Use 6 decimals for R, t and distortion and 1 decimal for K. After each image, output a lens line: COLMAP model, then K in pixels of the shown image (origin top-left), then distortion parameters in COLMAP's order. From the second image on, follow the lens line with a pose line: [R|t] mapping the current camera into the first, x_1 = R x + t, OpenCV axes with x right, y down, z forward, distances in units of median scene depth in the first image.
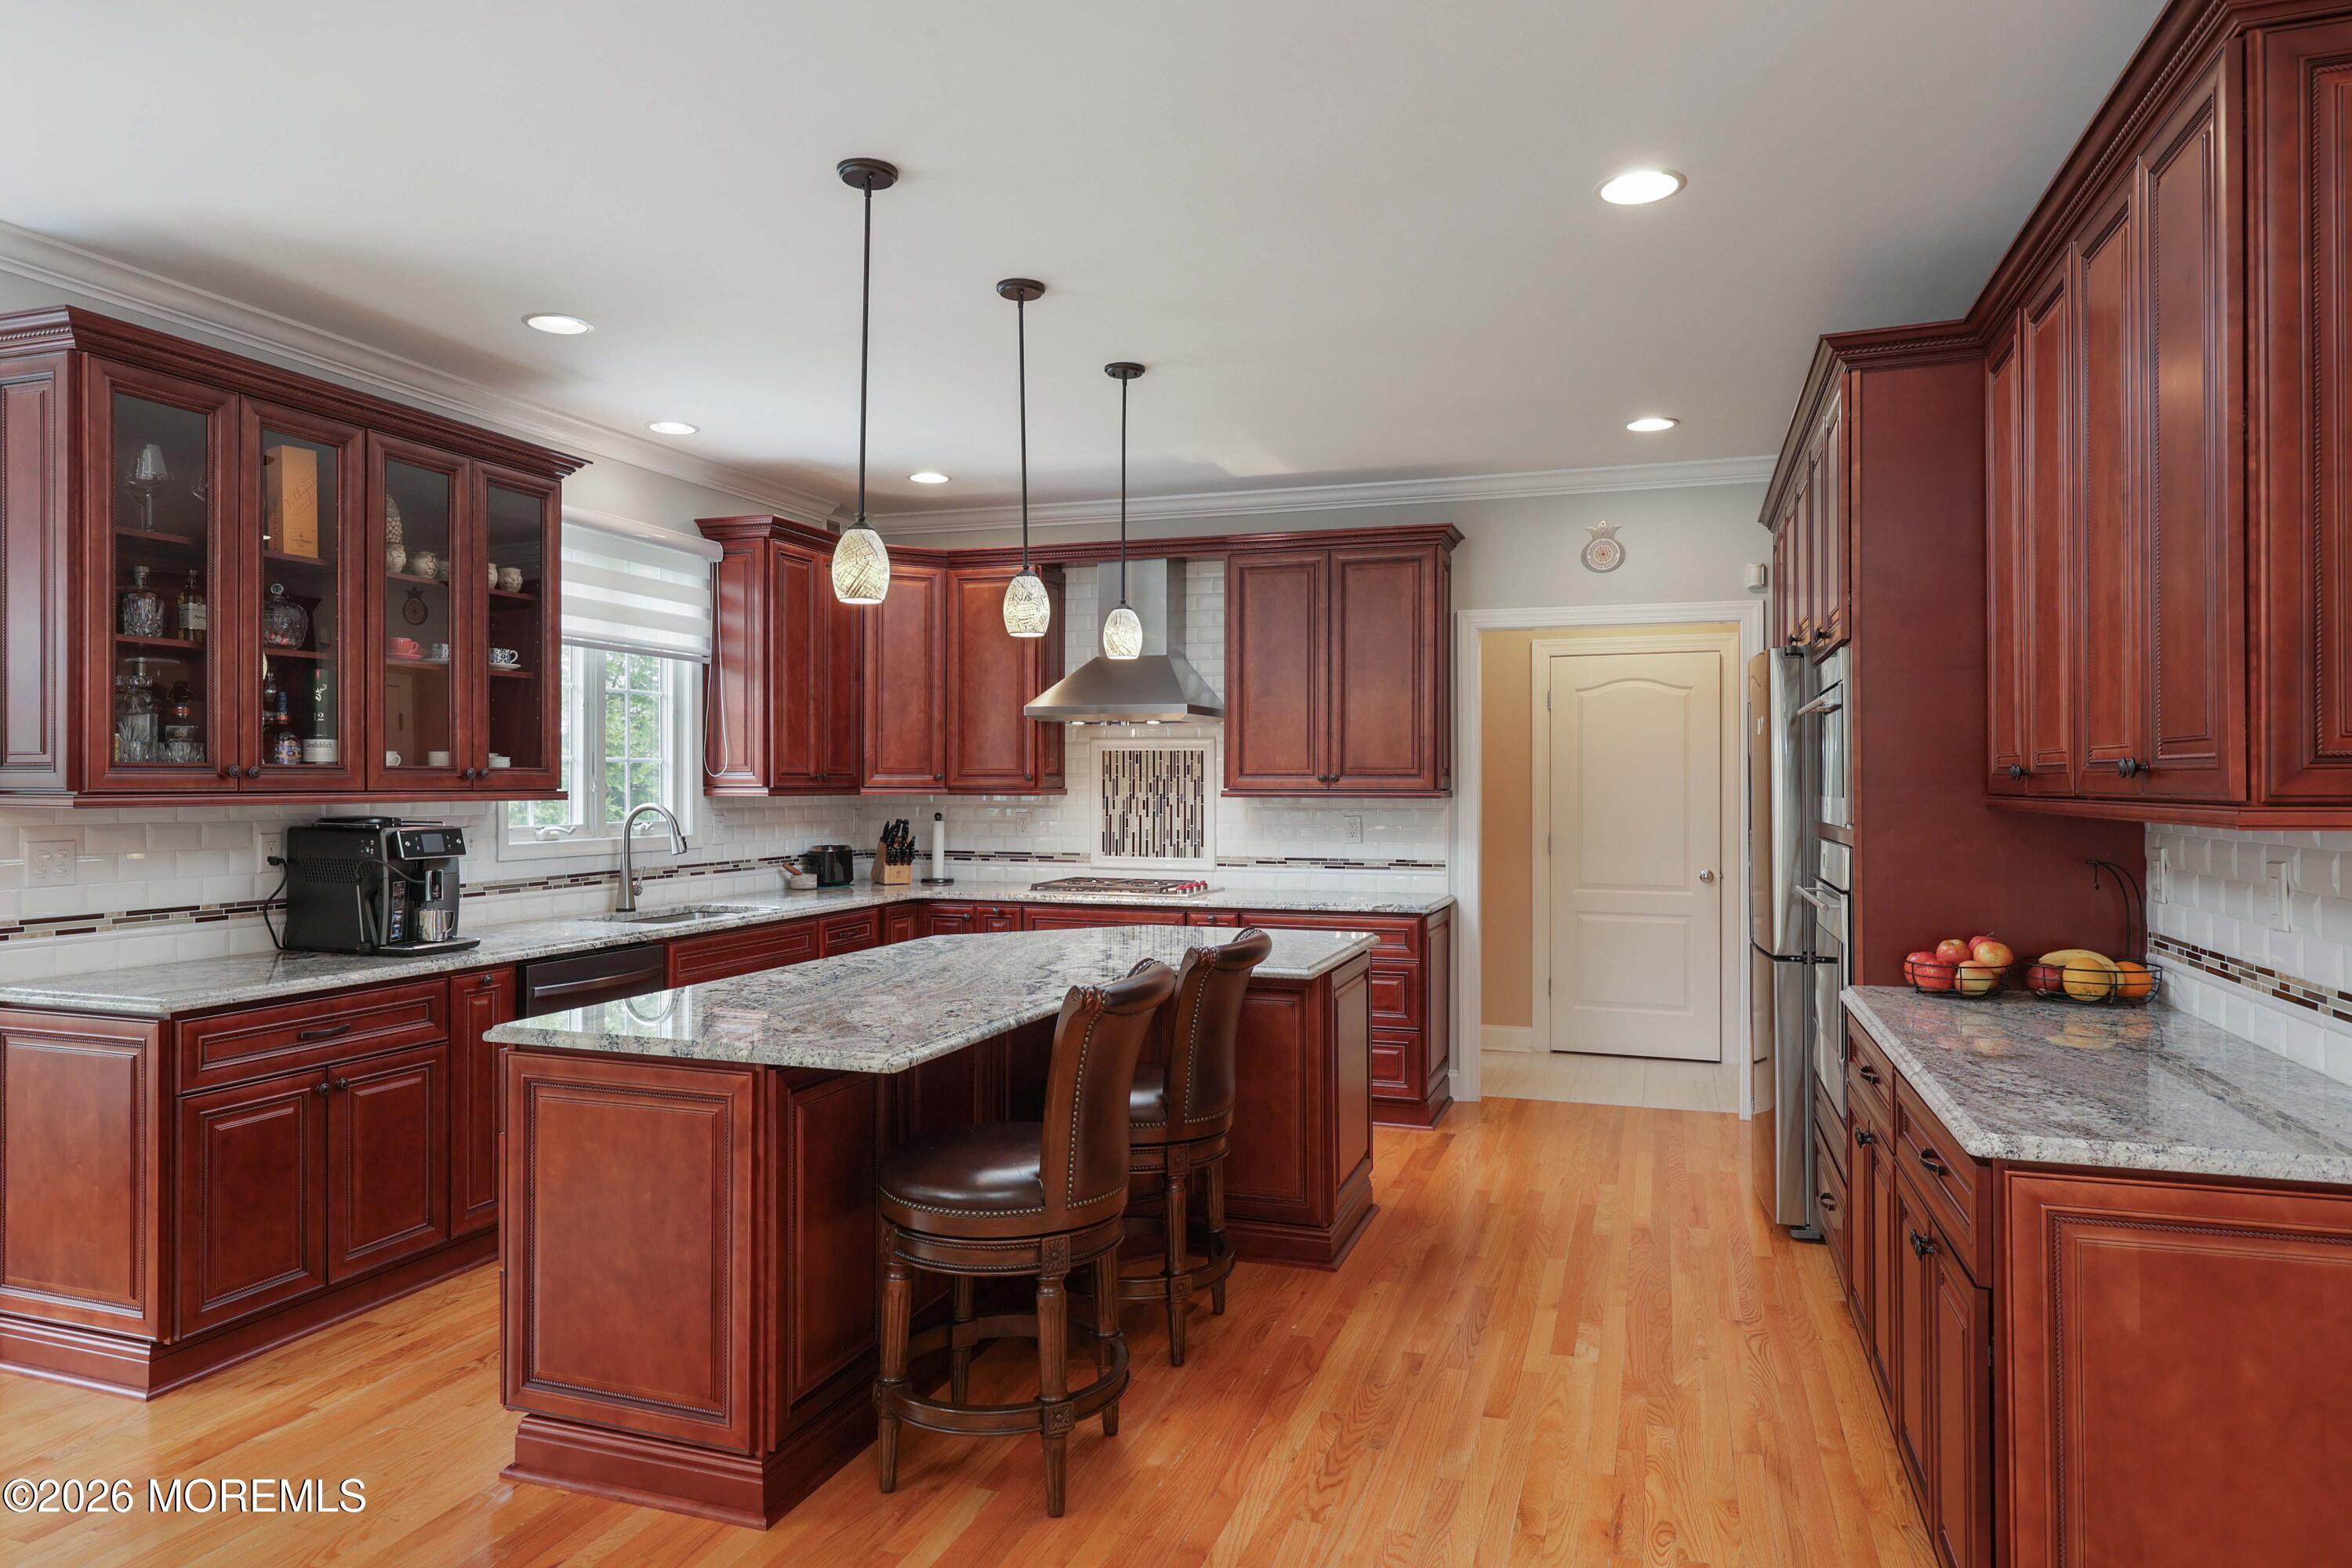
lens RADIAL K [[1396.0, 0, 1204.2], [0, 1396.0, 781.5], [0, 0, 1]] dist [0.002543, 0.003410]
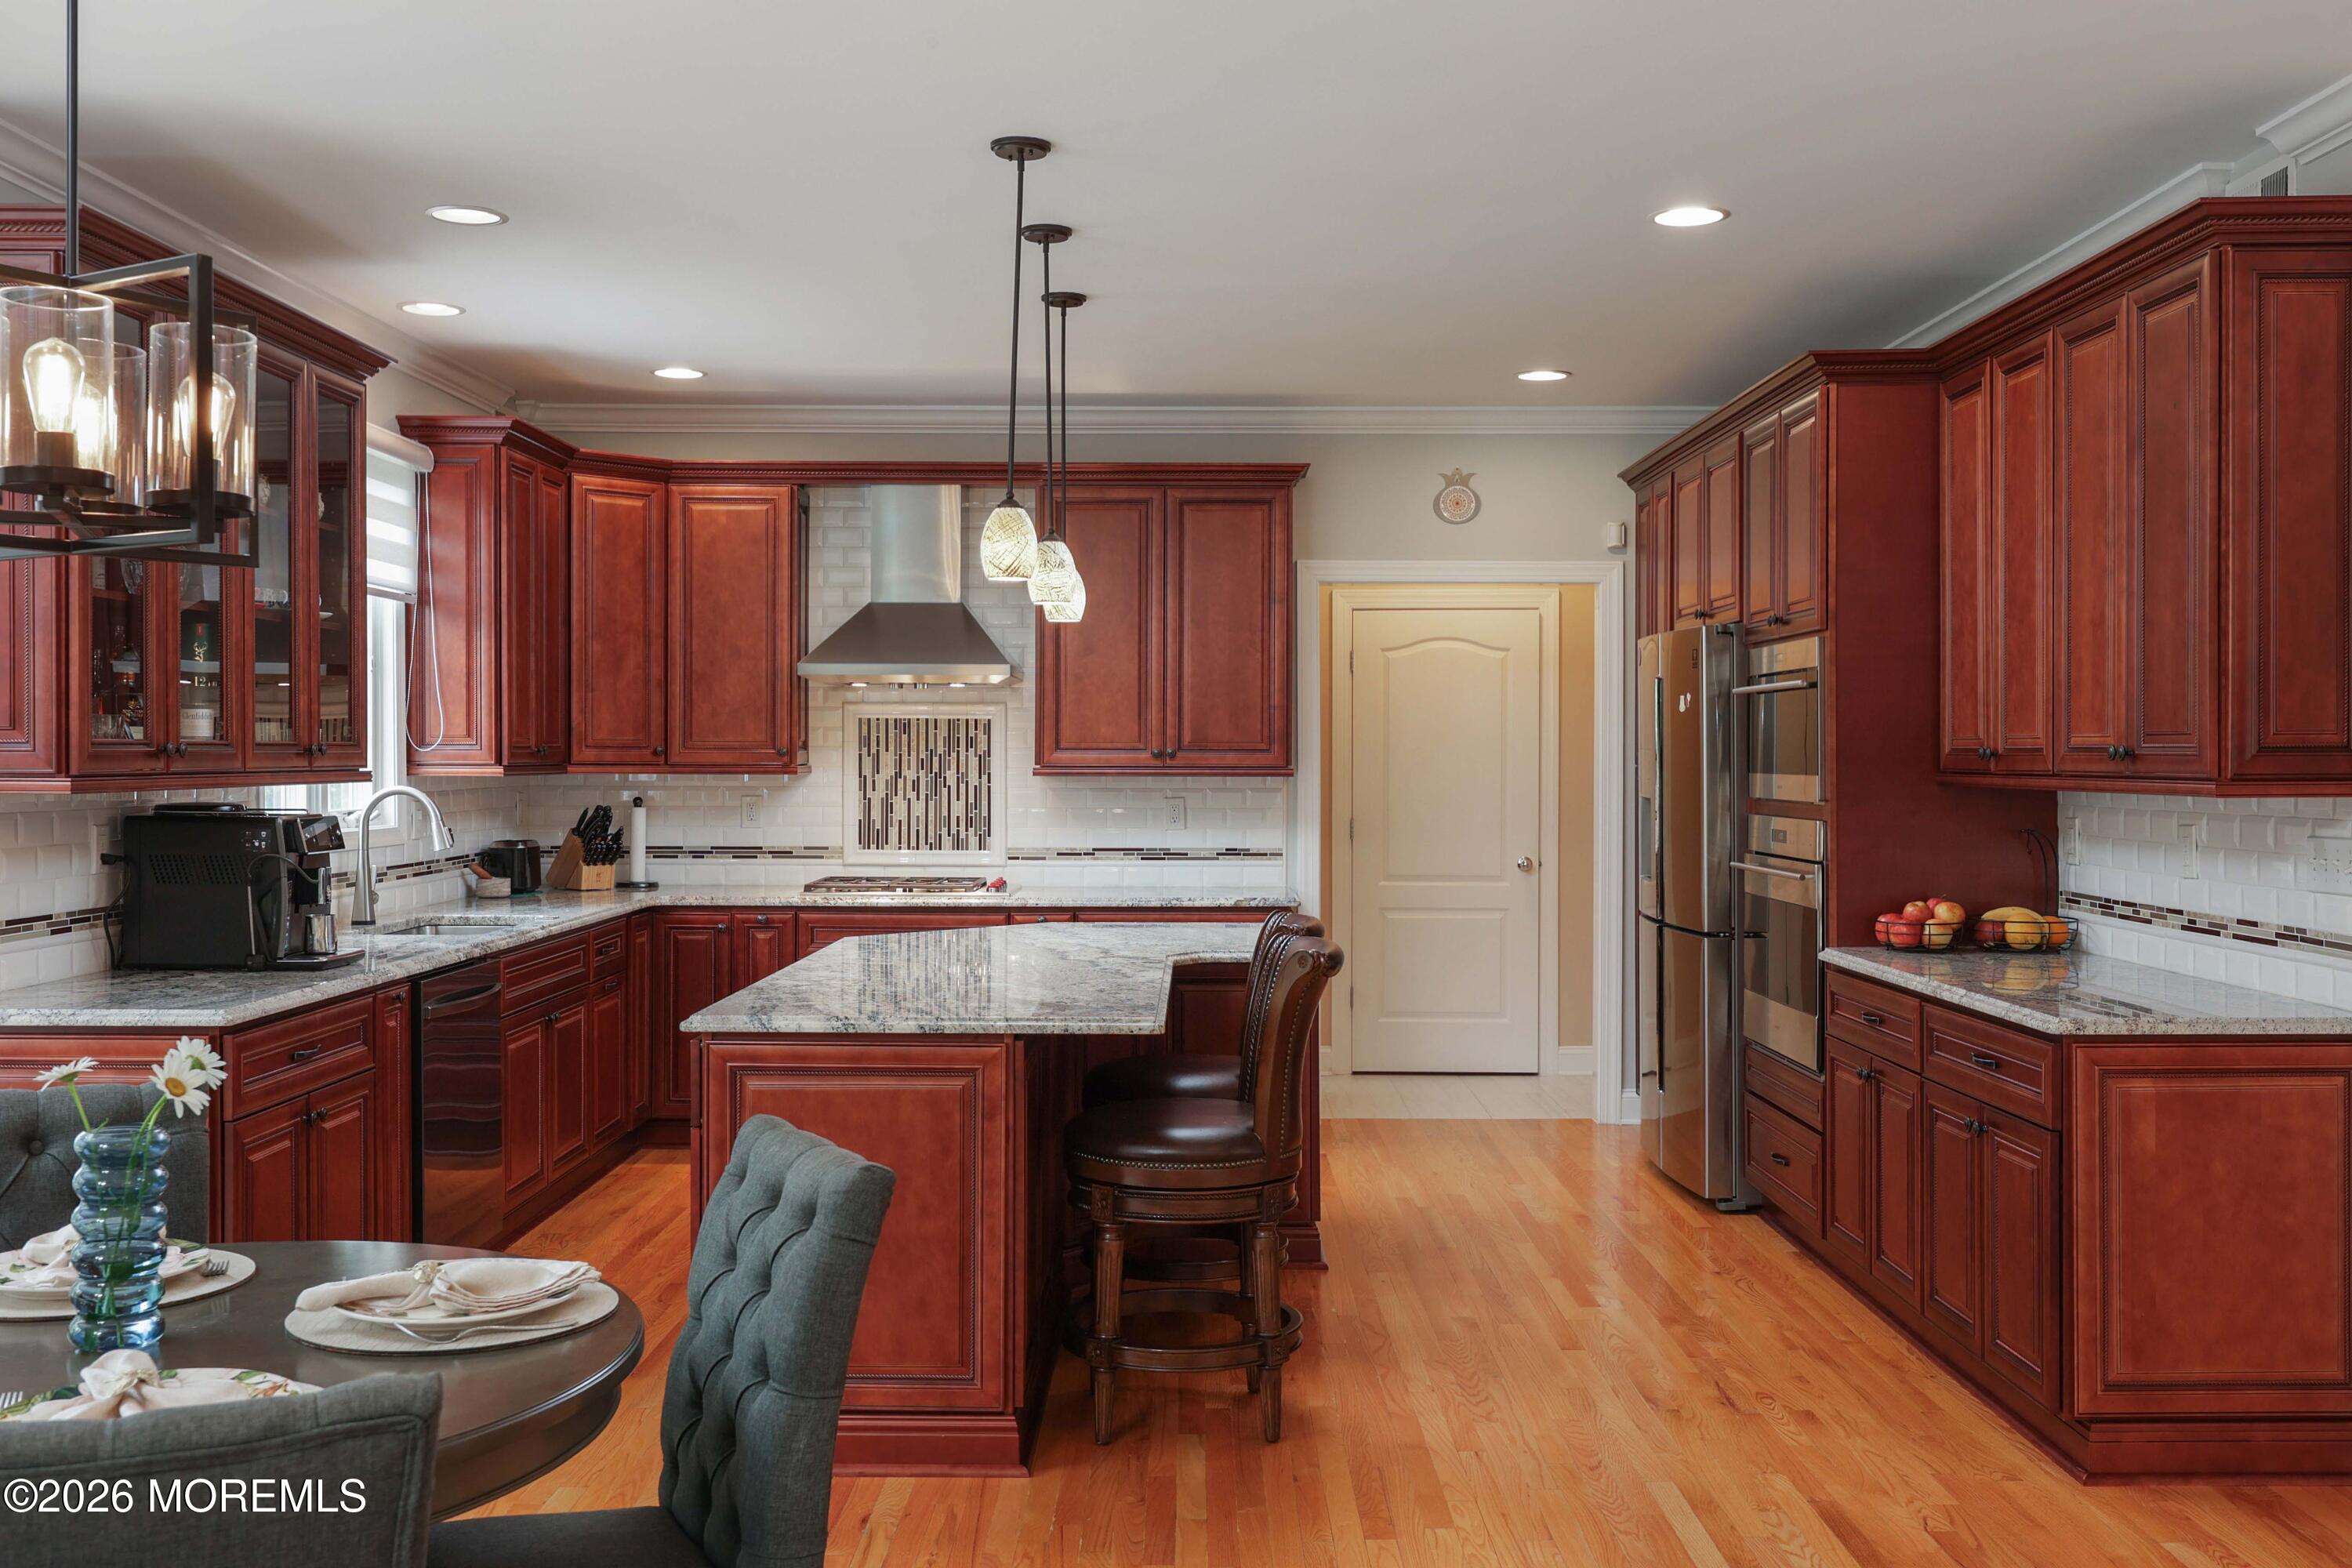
lens RADIAL K [[2122.9, 0, 1216.0], [0, 2122.9, 778.5], [0, 0, 1]] dist [0.014283, -0.003682]
pose [[0.945762, -0.003243, 0.324844, -0.393562], [-0.001146, 0.999911, 0.013316, -0.005622], [-0.324858, -0.012966, 0.945674, -0.308988]]
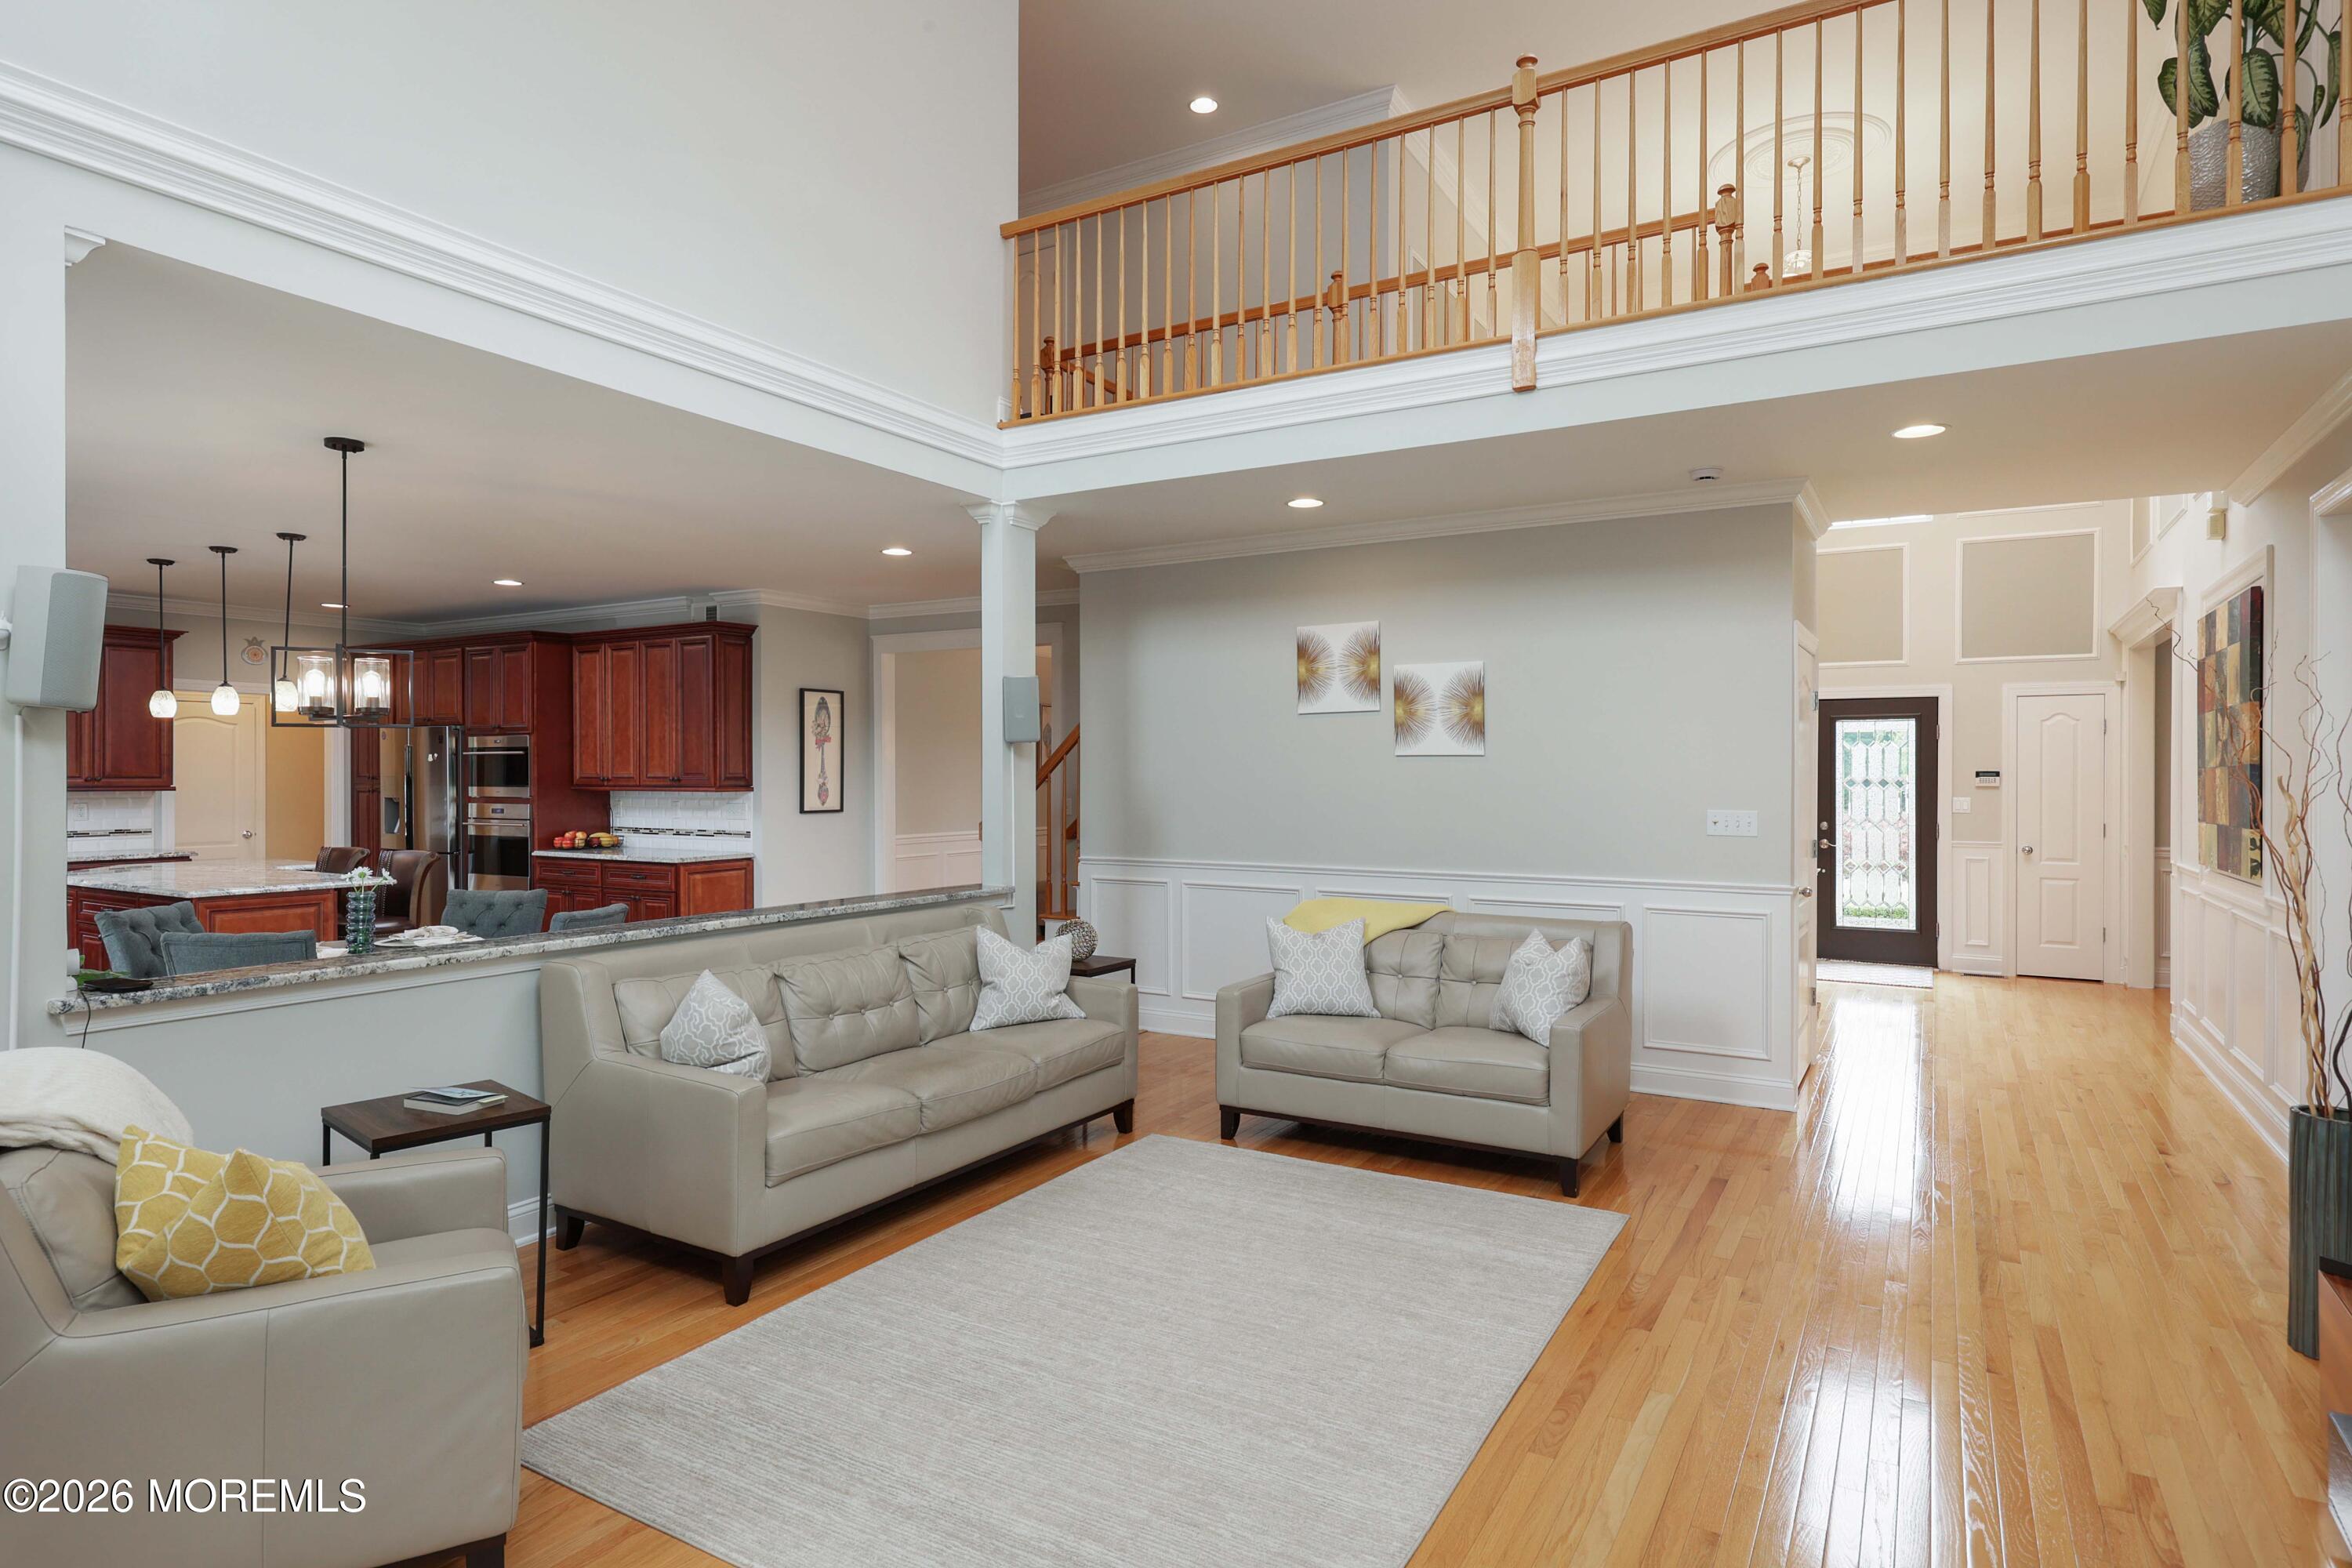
lens RADIAL K [[1275.1, 0, 1162.6], [0, 1275.1, 779.7], [0, 0, 1]] dist [0.003239, 0.006056]
pose [[0.213289, -0.005498, 0.976974, -1.389391], [-0.002541, 0.999978, 0.006182, -0.017229], [-0.976986, -0.003801, 0.213270, -0.634170]]
